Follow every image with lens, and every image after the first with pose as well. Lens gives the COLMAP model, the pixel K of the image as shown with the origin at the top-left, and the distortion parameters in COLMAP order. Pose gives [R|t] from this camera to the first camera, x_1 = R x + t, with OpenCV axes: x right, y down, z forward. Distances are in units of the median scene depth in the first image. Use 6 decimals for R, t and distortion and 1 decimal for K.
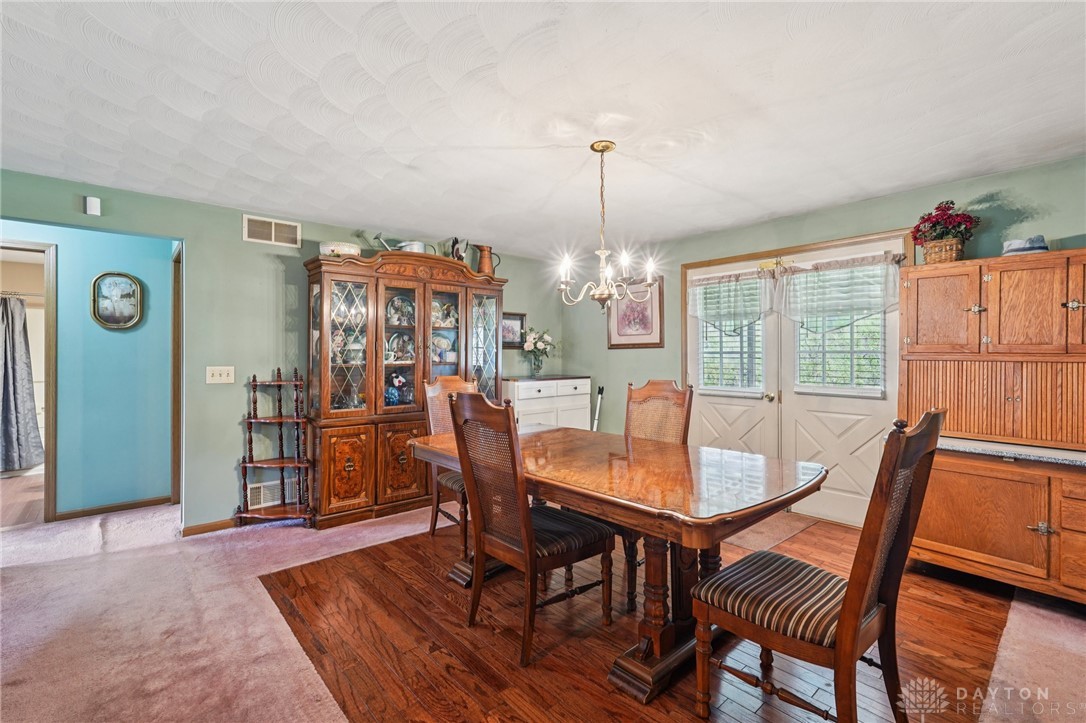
lens RADIAL K [[479.0, 0, 540.0], [0, 479.0, 353.1], [0, 0, 1]] dist [-0.017287, 0.007119]
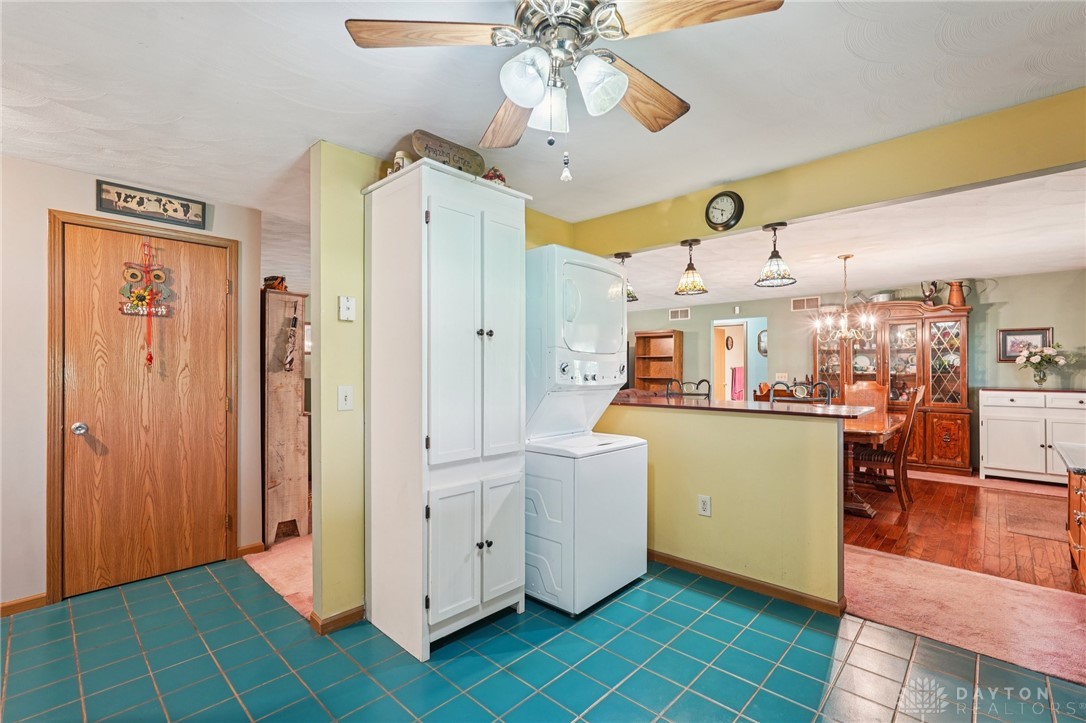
lens RADIAL K [[479.0, 0, 542.9], [0, 479.0, 365.3], [0, 0, 1]] dist [-0.017287, 0.007119]
pose [[0.090645, -0.003078, -0.995878, 1.271152], [0.003905, 0.999989, -0.002735, -0.005086], [0.995876, -0.003641, 0.090656, -0.239040]]
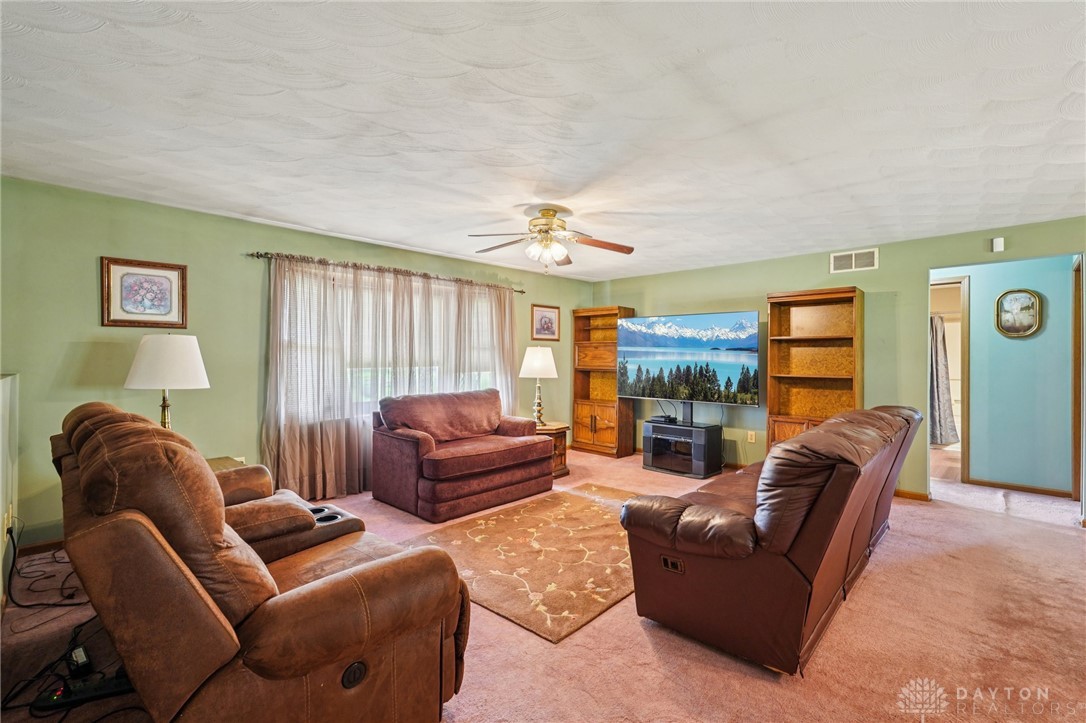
lens RADIAL K [[479.0, 0, 545.7], [0, 479.0, 355.3], [0, 0, 1]] dist [-0.017287, 0.007119]
pose [[0.062179, -0.003032, -0.998060, 0.228693], [0.000179, 0.999995, -0.003027, -0.002194], [0.998065, 0.000010, 0.062179, -0.262806]]
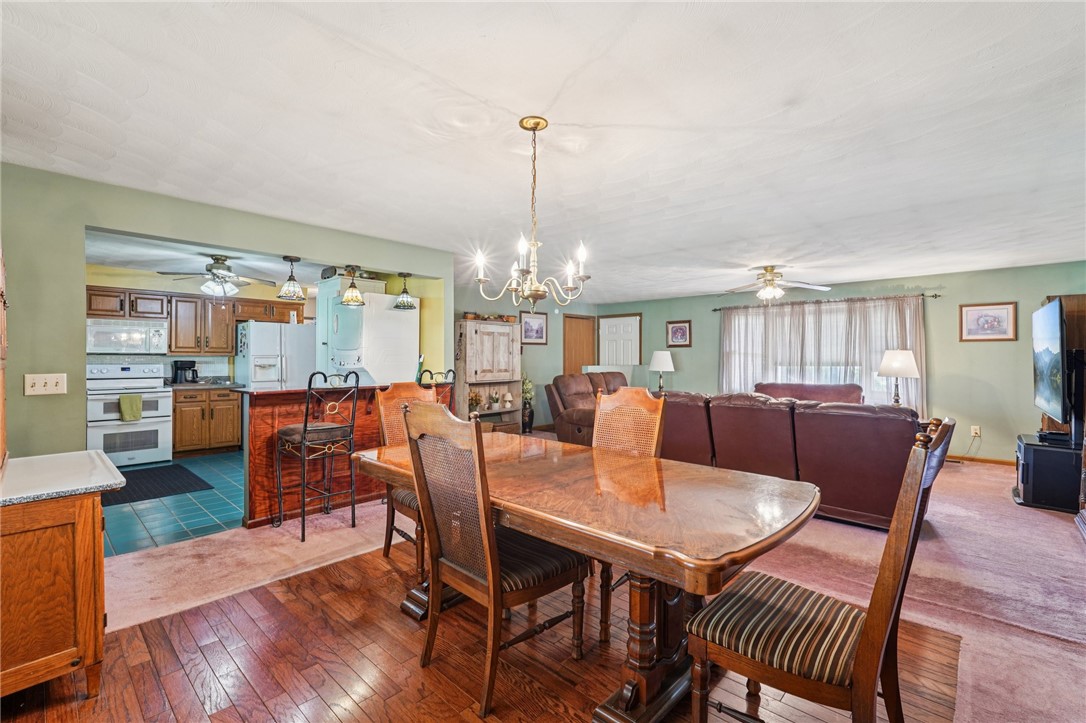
lens RADIAL K [[479.0, 0, 539.6], [0, 479.0, 355.7], [0, 0, 1]] dist [-0.017287, 0.007119]
pose [[-0.995914, -0.000412, -0.090308, 0.134855], [0.000425, 0.999957, -0.009249, 0.001733], [0.090308, -0.009250, -0.995871, 1.264601]]
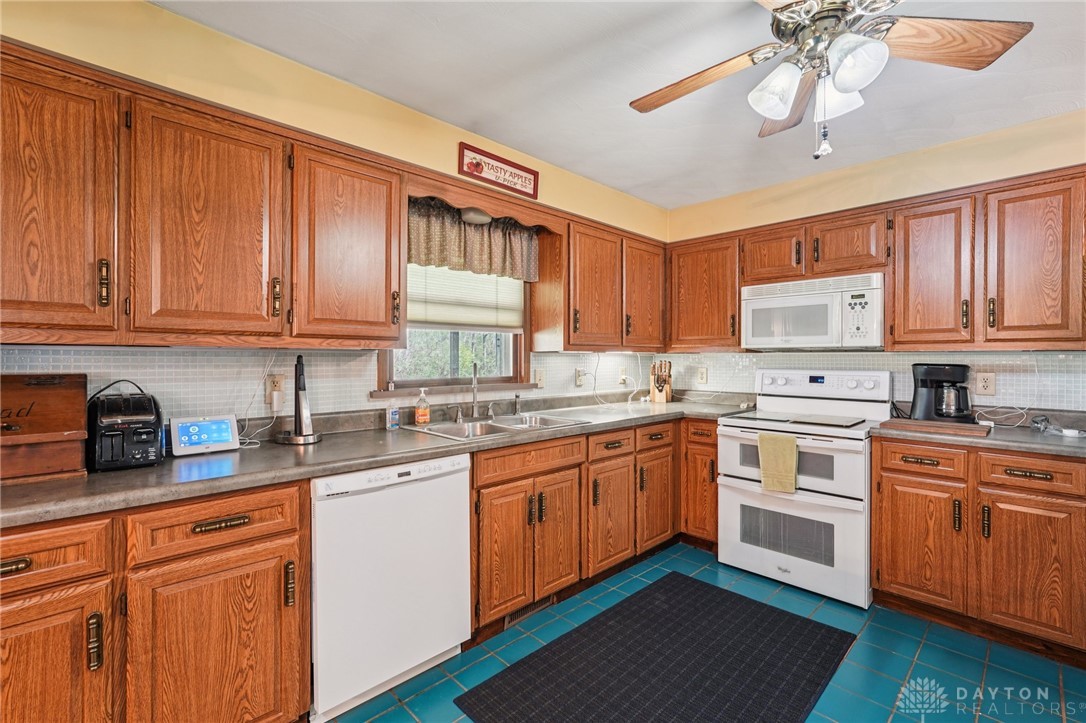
lens RADIAL K [[479.0, 0, 546.8], [0, 479.0, 358.5], [0, 0, 1]] dist [-0.017287, 0.007119]
pose [[-0.043256, -0.000823, 0.999064, 0.593724], [-0.005809, 0.999983, 0.000572, -0.001700], [-0.999047, -0.005778, -0.043260, 0.025753]]
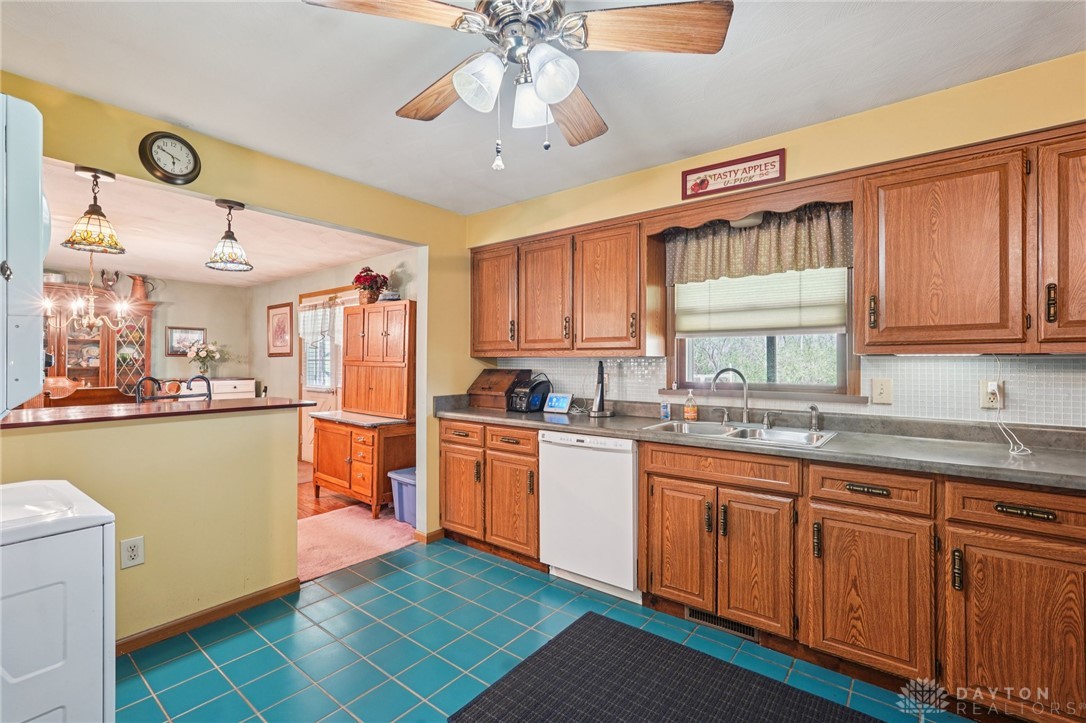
lens RADIAL K [[479.0, 0, 542.1], [0, 479.0, 360.6], [0, 0, 1]] dist [-0.017287, 0.007119]
pose [[0.984168, 0.004045, 0.177194, 0.890734], [-0.004372, 0.999989, 0.001457, -0.005116], [-0.177186, -0.002209, 0.984175, -0.538267]]
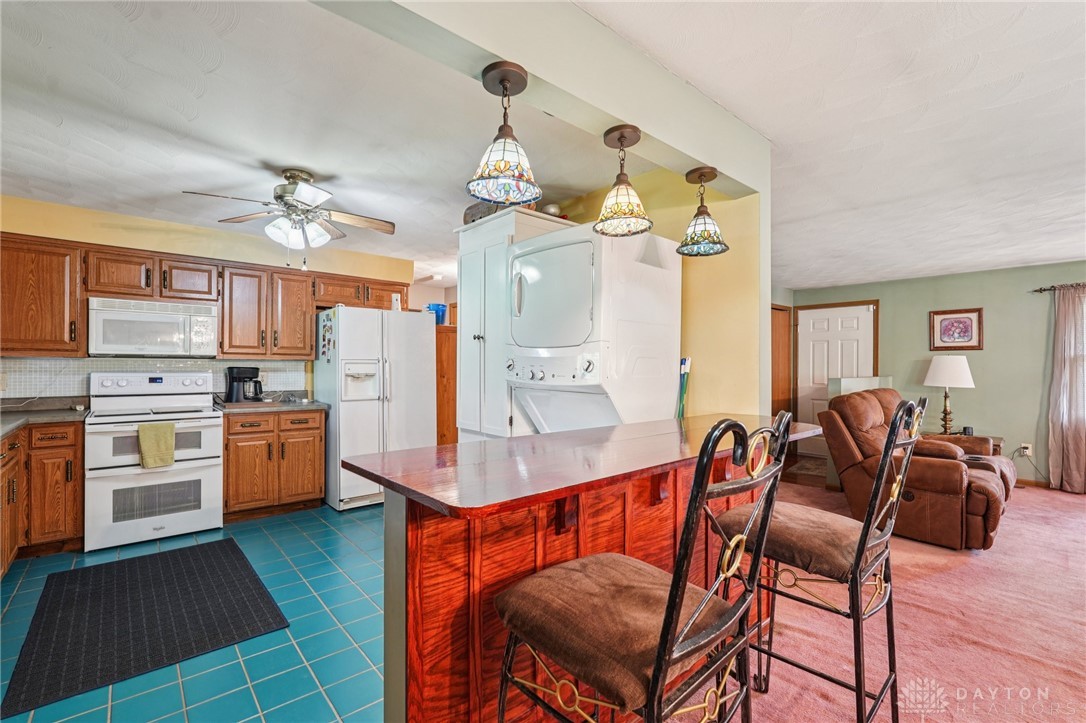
lens RADIAL K [[479.0, 0, 534.8], [0, 479.0, 365.7], [0, 0, 1]] dist [-0.017287, 0.007119]
pose [[-0.999776, -0.005213, 0.020492, 0.550407], [-0.005283, 0.999980, -0.003348, 0.000121], [-0.020474, -0.003456, -0.999784, 0.540407]]
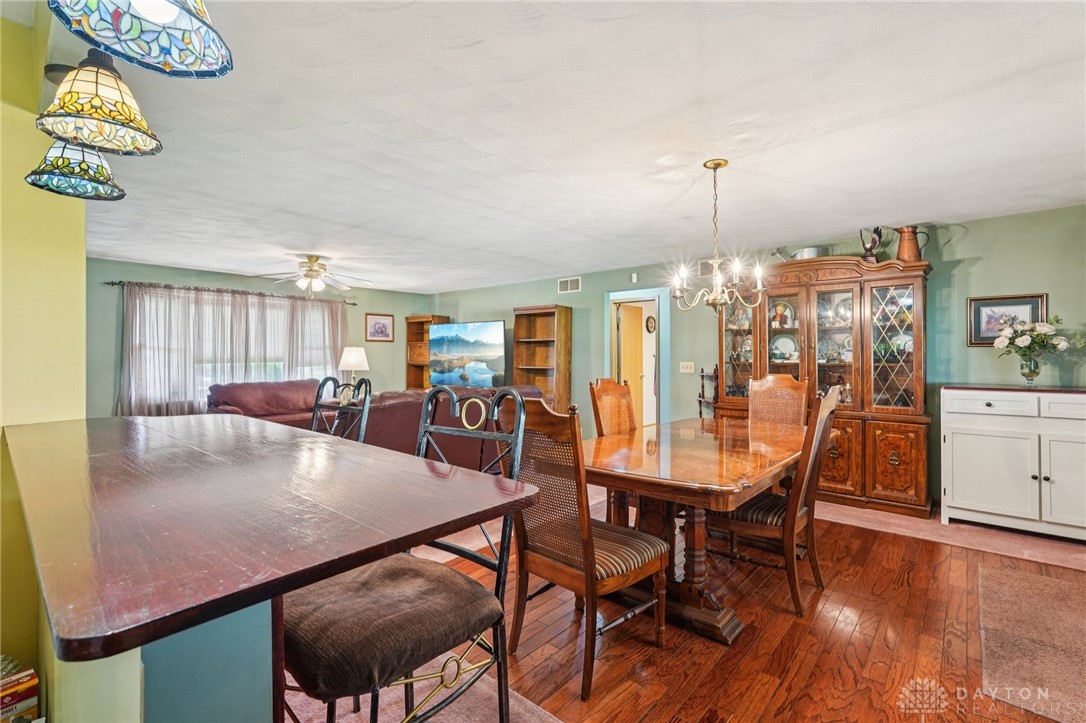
lens RADIAL K [[479.0, 0, 550.0], [0, 479.0, 353.1], [0, 0, 1]] dist [-0.017287, 0.007119]
pose [[0.131422, -0.001659, -0.991325, 0.783939], [0.004608, 0.999989, -0.001062, -0.001806], [0.991316, -0.004428, 0.131428, 0.325174]]
